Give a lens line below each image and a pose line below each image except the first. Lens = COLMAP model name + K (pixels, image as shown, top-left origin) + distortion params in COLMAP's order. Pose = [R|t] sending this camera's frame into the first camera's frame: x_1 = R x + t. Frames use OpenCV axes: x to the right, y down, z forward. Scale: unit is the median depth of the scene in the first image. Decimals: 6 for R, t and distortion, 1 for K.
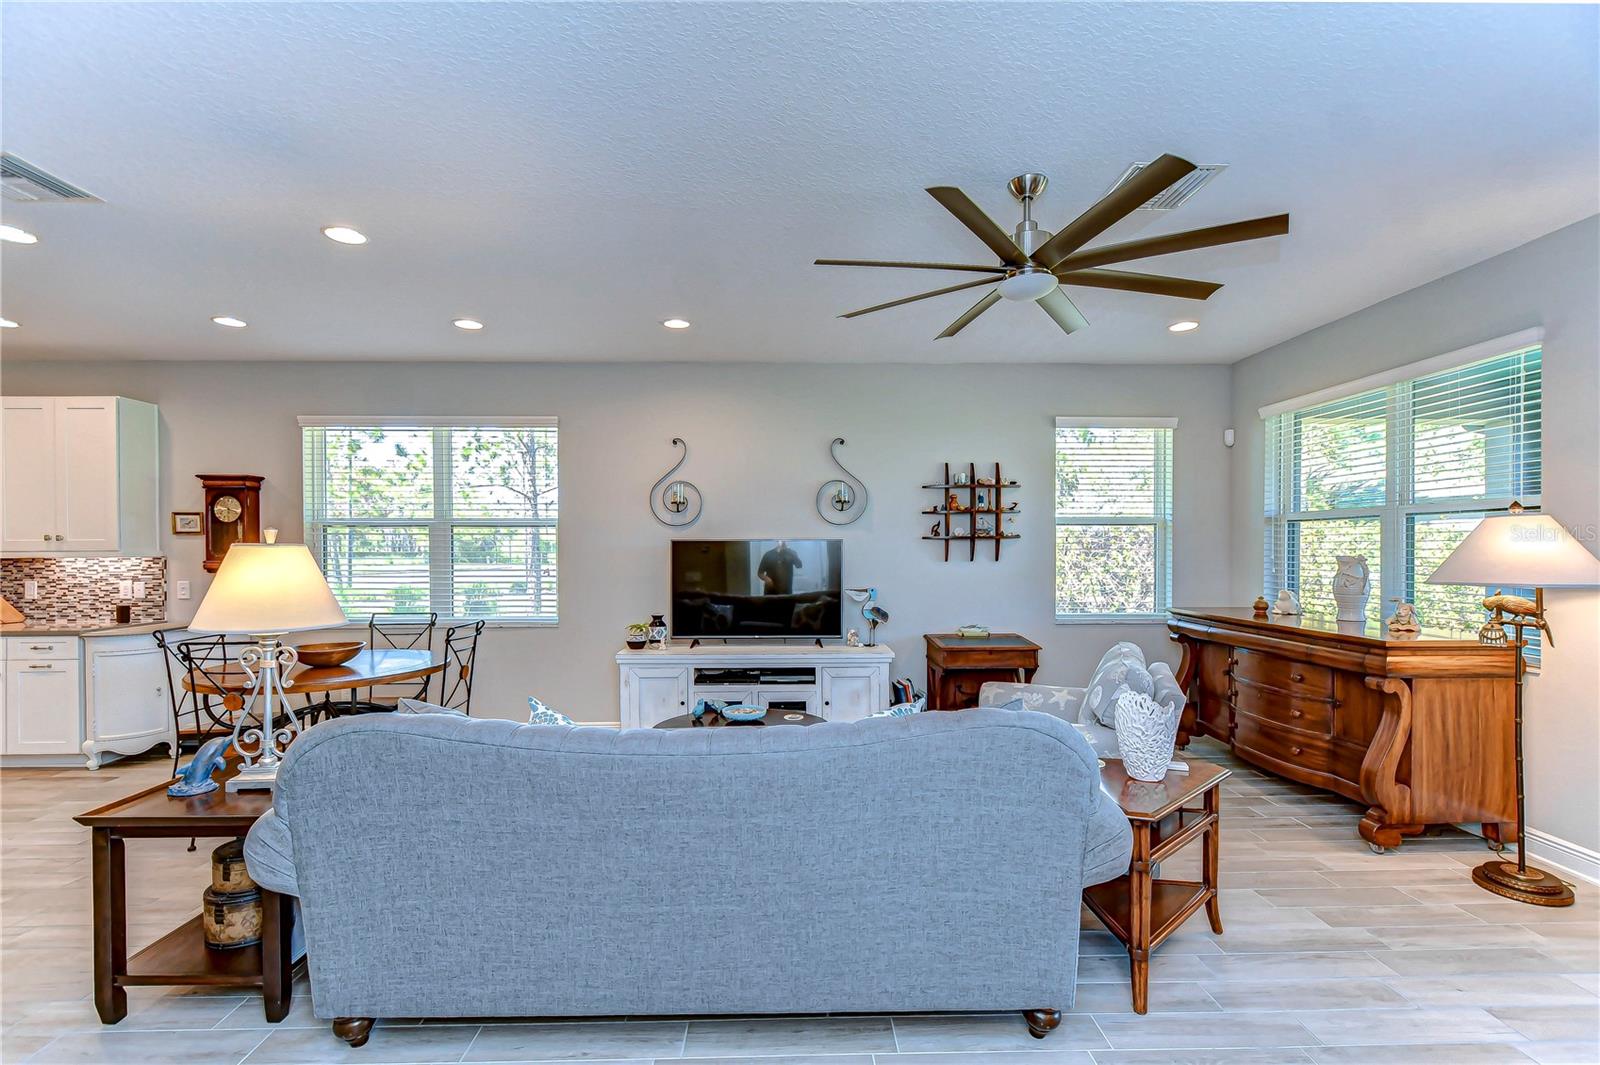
lens RADIAL K [[715.9, 0, 823.2], [0, 715.9, 546.7], [0, 0, 1]] dist [-0.000133, -0.000382]
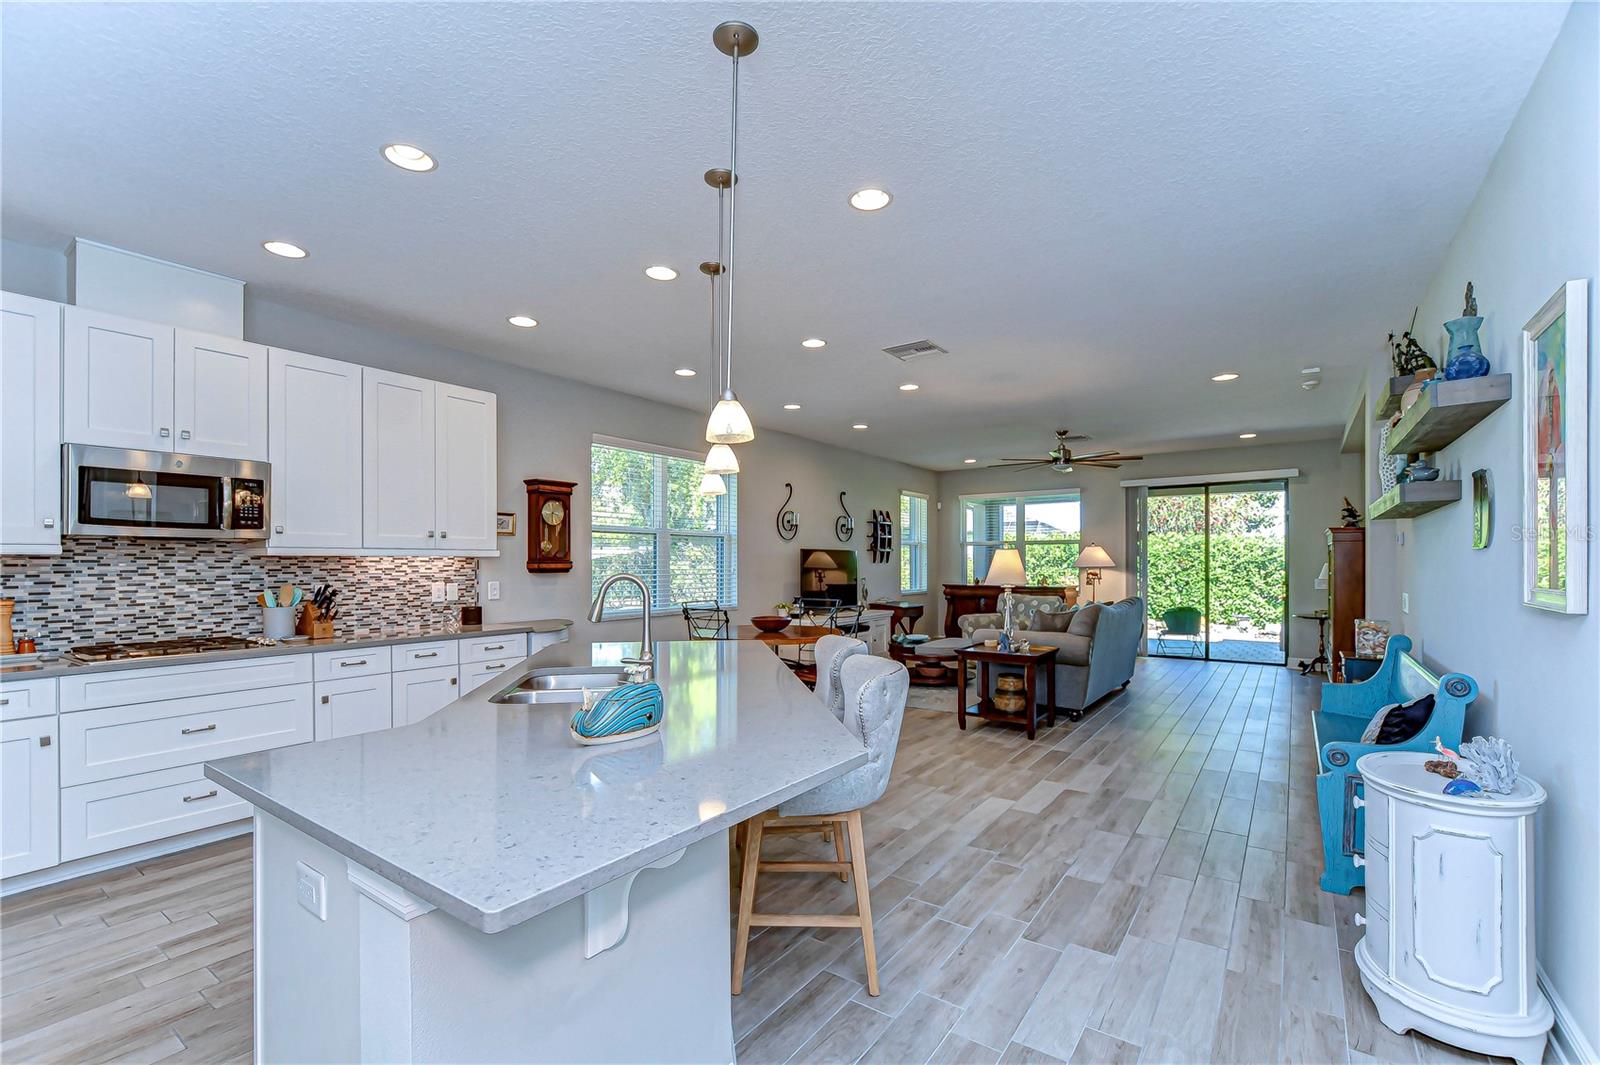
lens RADIAL K [[692.3, 0, 796.7], [0, 692.3, 565.7], [0, 0, 1]] dist [0.000950, -0.000038]
pose [[0.604742, -0.001119, 0.796421, -2.038227], [-0.000874, 0.999997, 0.002068, 0.034481], [-0.796421, -0.001947, 0.604740, 0.125490]]
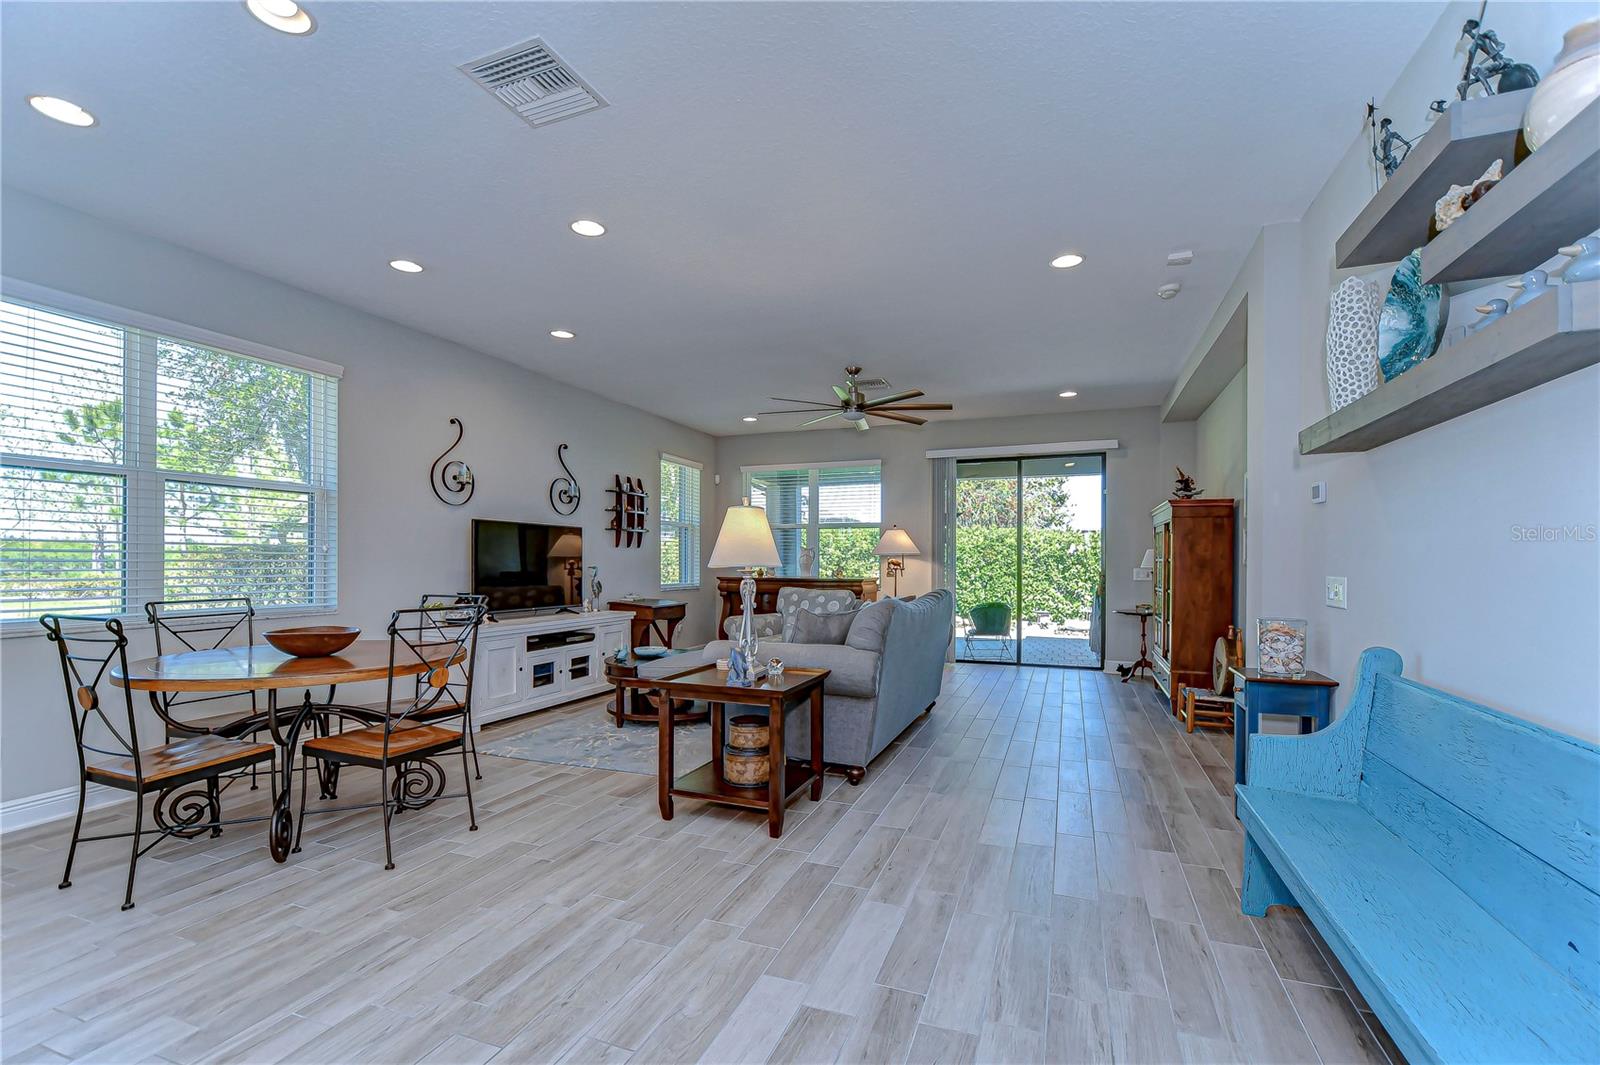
lens RADIAL K [[692.3, 0, 796.7], [0, 692.3, 565.7], [0, 0, 1]] dist [0.000950, -0.000038]
pose [[0.389391, -0.000538, 0.921072, -1.346783], [-0.005536, 0.999980, 0.002925, 0.073822], [-0.921056, -0.006238, 0.389381, 0.266206]]
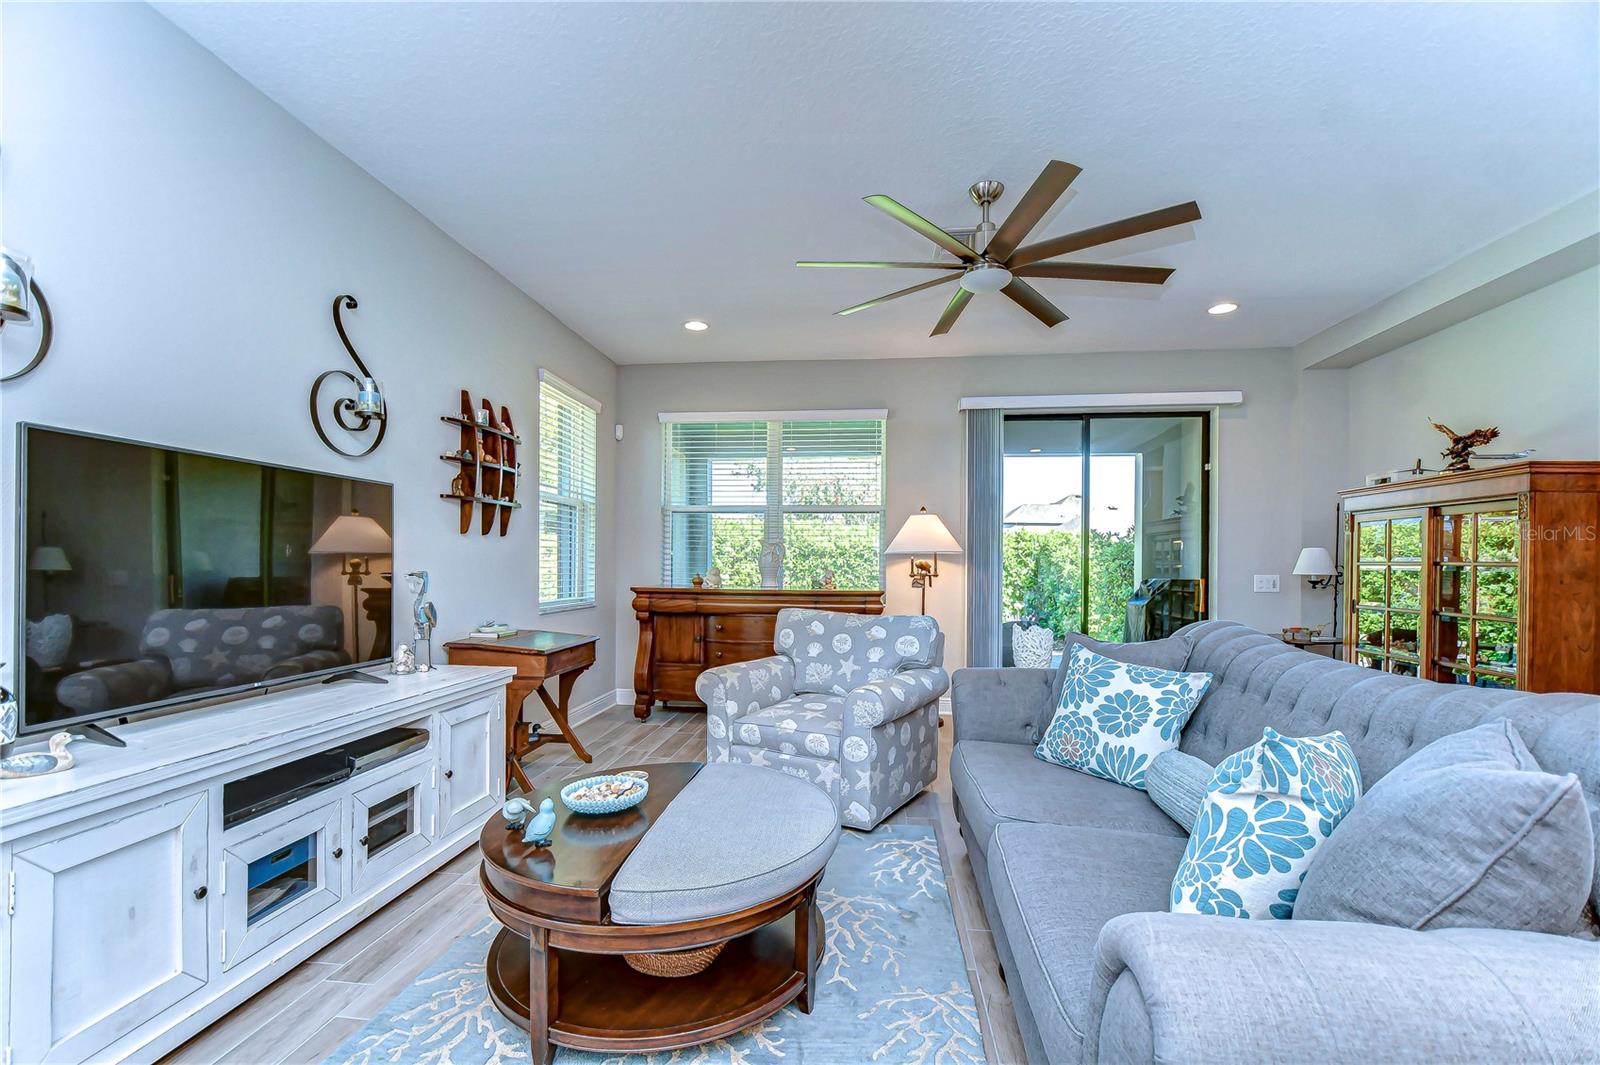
lens RADIAL K [[704.6, 0, 803.5], [0, 704.6, 563.0], [0, 0, 1]] dist [-0.000472, -0.000242]
pose [[0.139293, 0.005940, 0.990233, -0.672087], [-0.009062, 0.999948, -0.004724, 0.072846], [-0.990210, -0.008315, 0.139339, 0.873420]]
